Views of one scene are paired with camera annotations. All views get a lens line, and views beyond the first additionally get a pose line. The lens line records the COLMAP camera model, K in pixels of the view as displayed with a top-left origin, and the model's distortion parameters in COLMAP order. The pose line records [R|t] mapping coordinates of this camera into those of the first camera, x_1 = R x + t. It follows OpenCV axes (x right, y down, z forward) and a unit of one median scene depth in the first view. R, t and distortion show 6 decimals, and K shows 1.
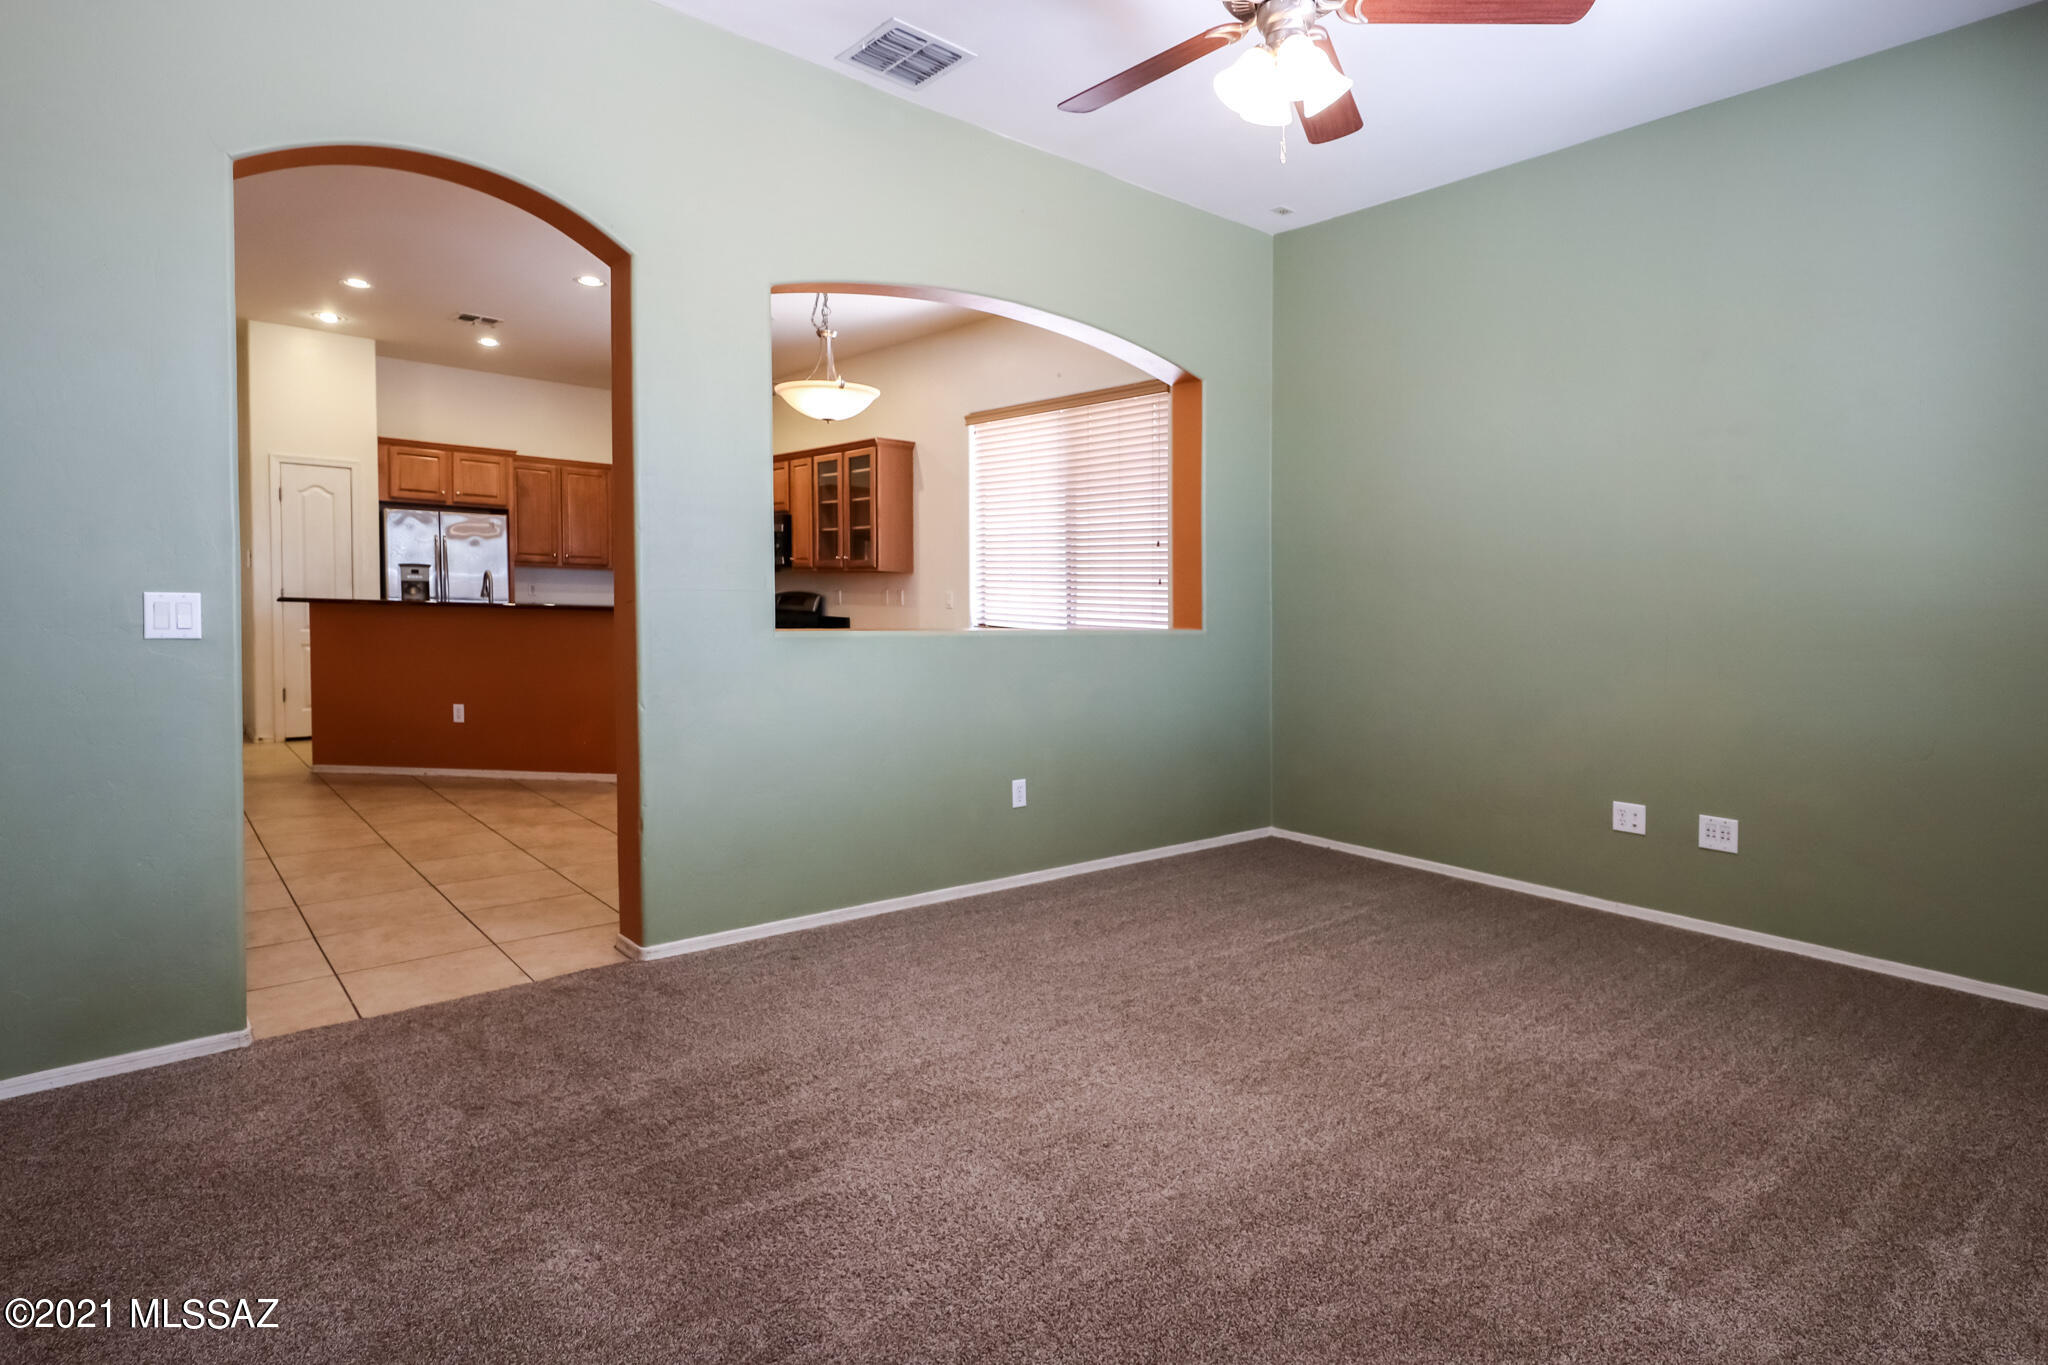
lens RADIAL K [[1050.6, 0, 1086.0], [0, 1050.6, 689.2], [0, 0, 1]] dist [0.011375, -0.004053]
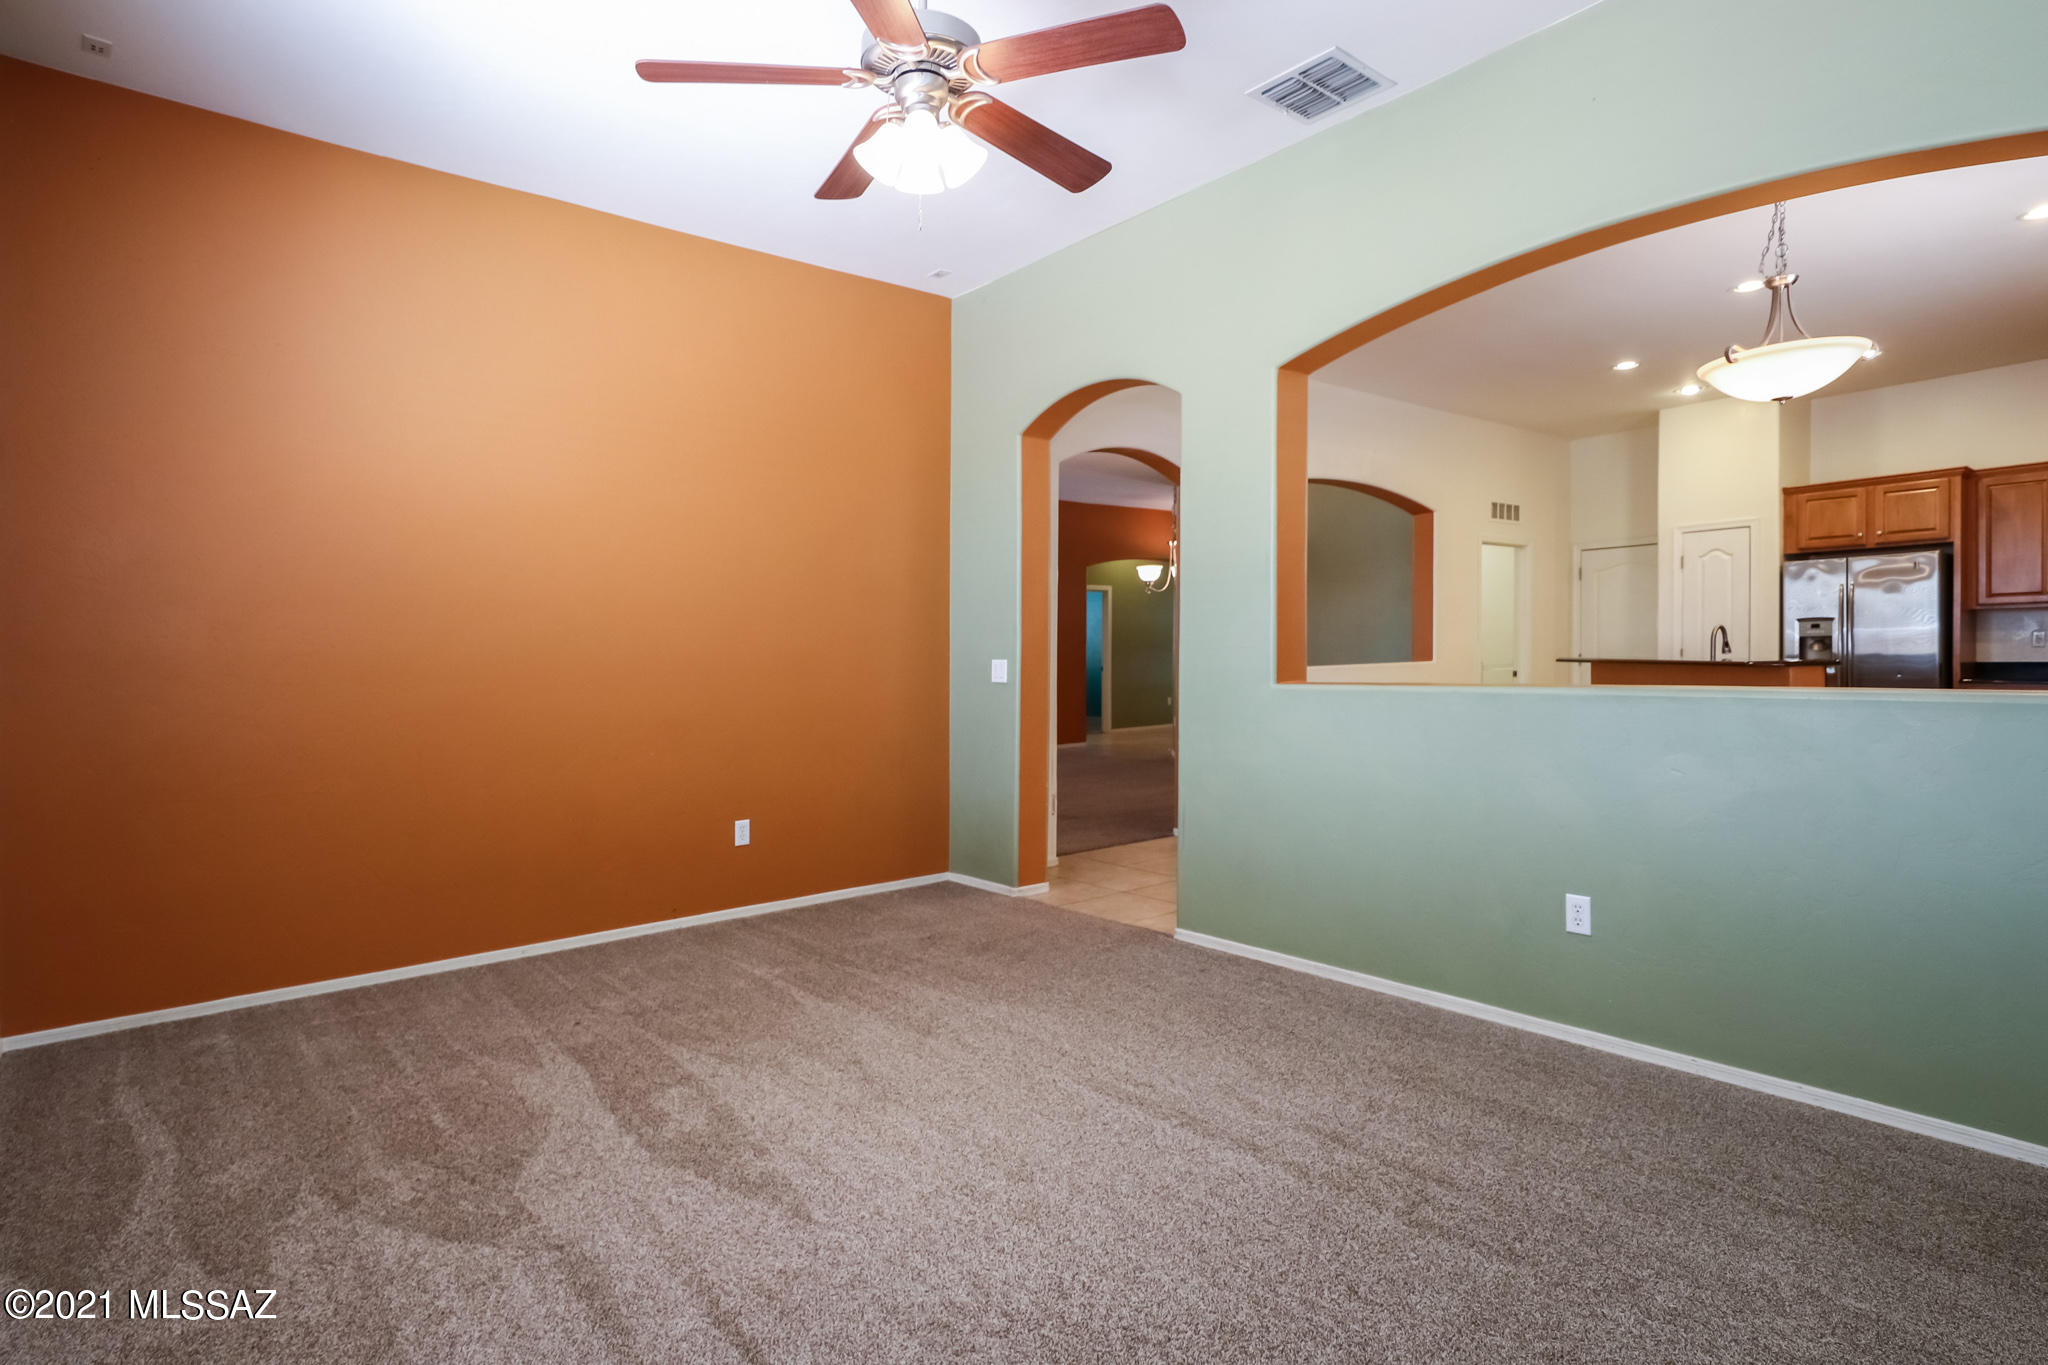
lens RADIAL K [[1050.6, 0, 947.1], [0, 1050.6, 707.1], [0, 0, 1]] dist [0.011375, -0.004053]
pose [[-0.085615, 0.018216, -0.996162, 0.352477], [-0.062911, 0.997739, 0.023652, -0.015178], [0.994340, 0.064694, -0.084276, 0.329671]]
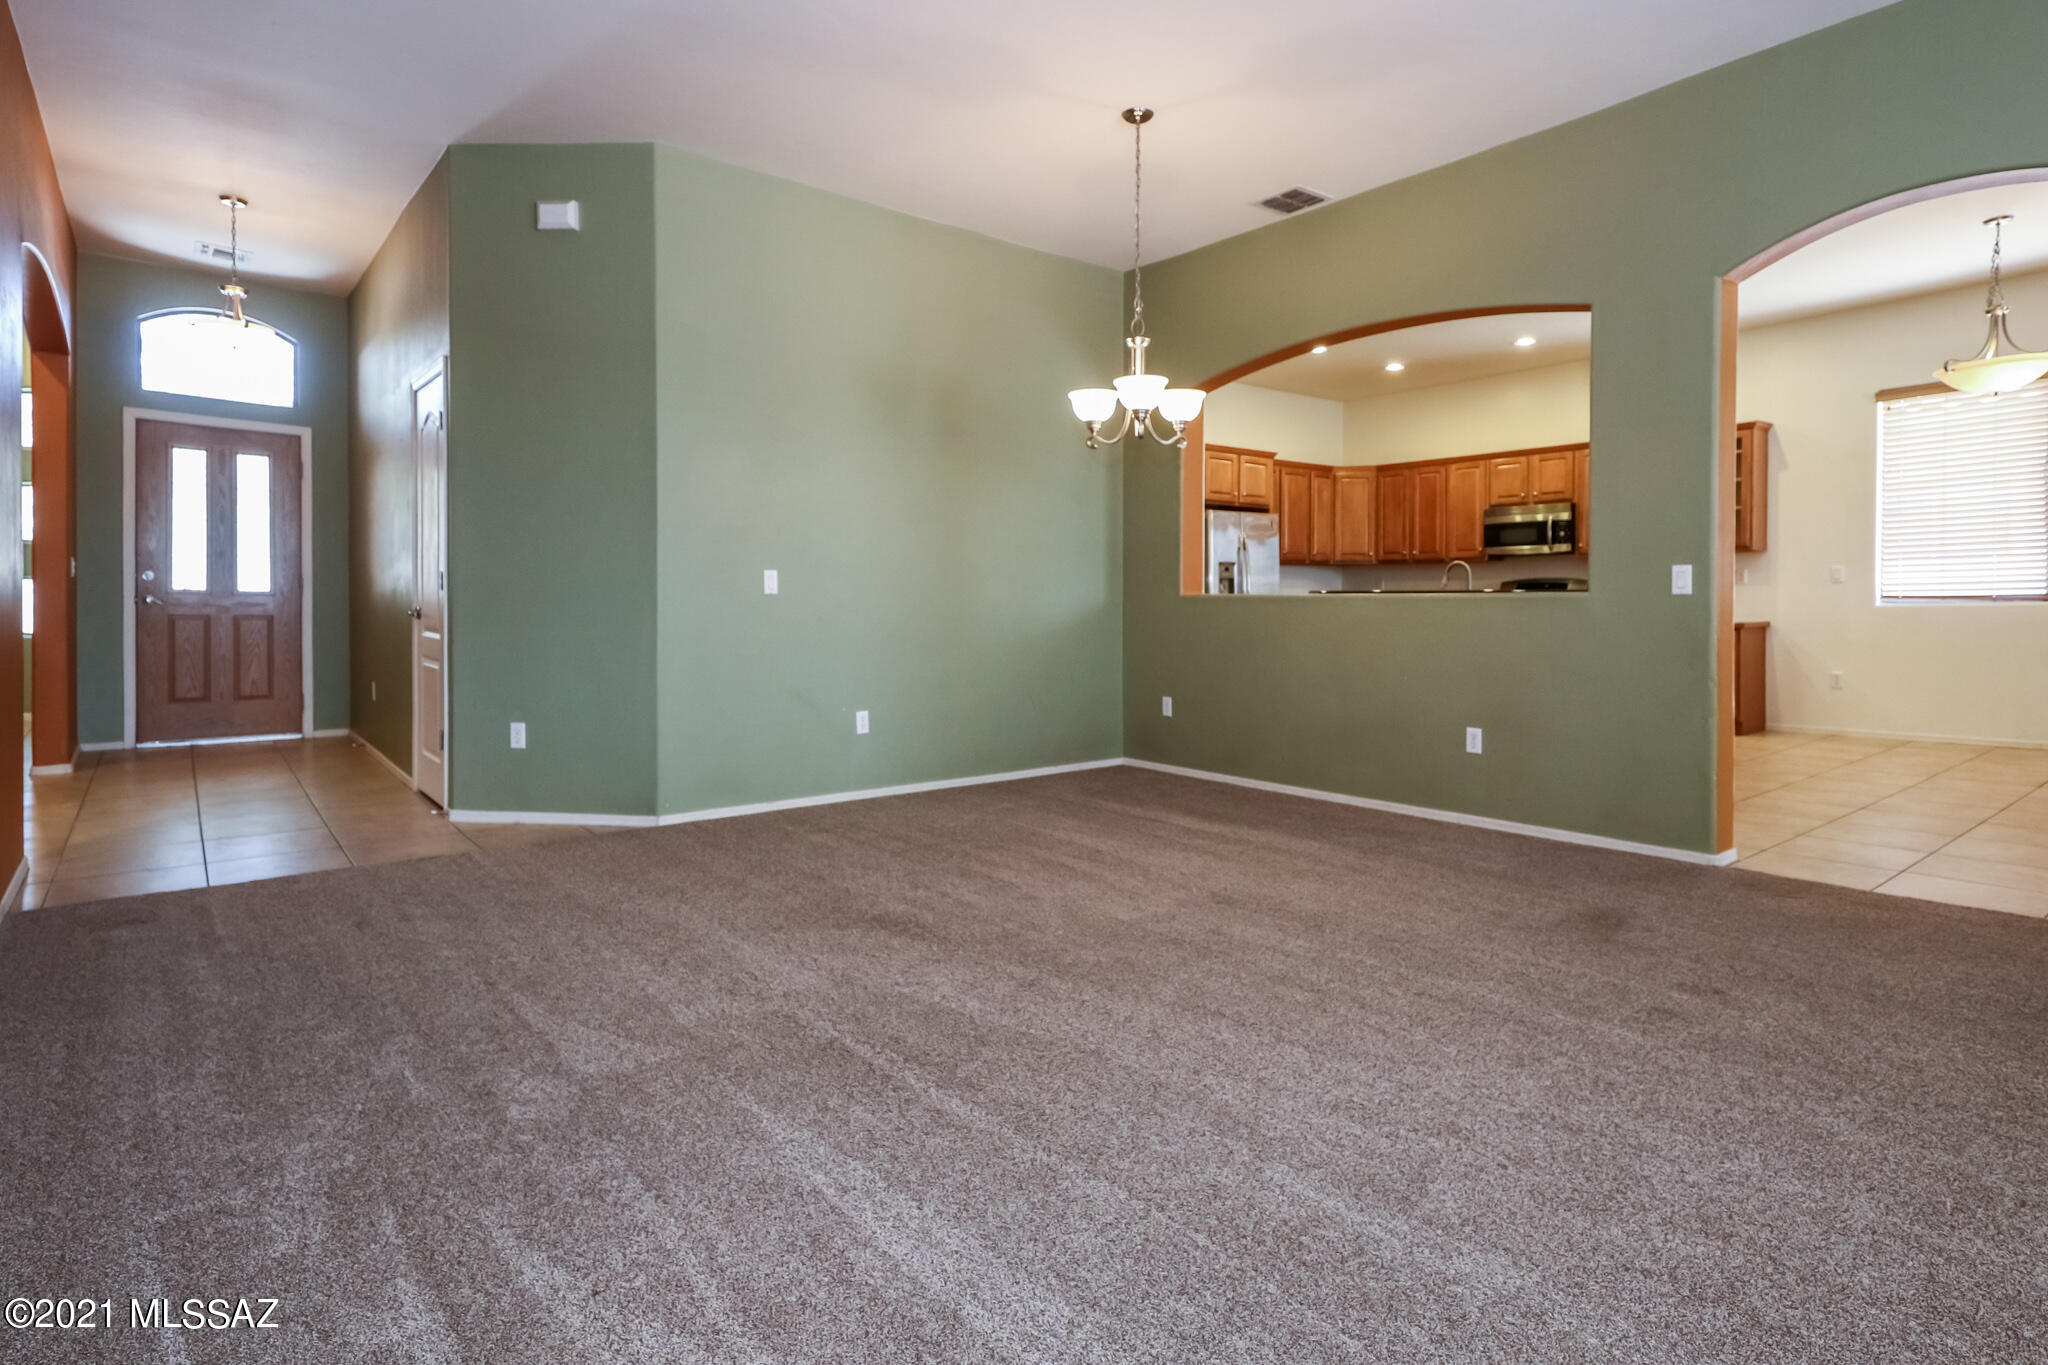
lens RADIAL K [[1050.6, 0, 1121.1], [0, 1050.6, 692.3], [0, 0, 1]] dist [0.011375, -0.004053]
pose [[0.999118, -0.036451, -0.020852, -0.728331], [0.036451, 0.999335, -0.000391, 0.004295], [0.020853, -0.000370, 0.999782, -0.042452]]
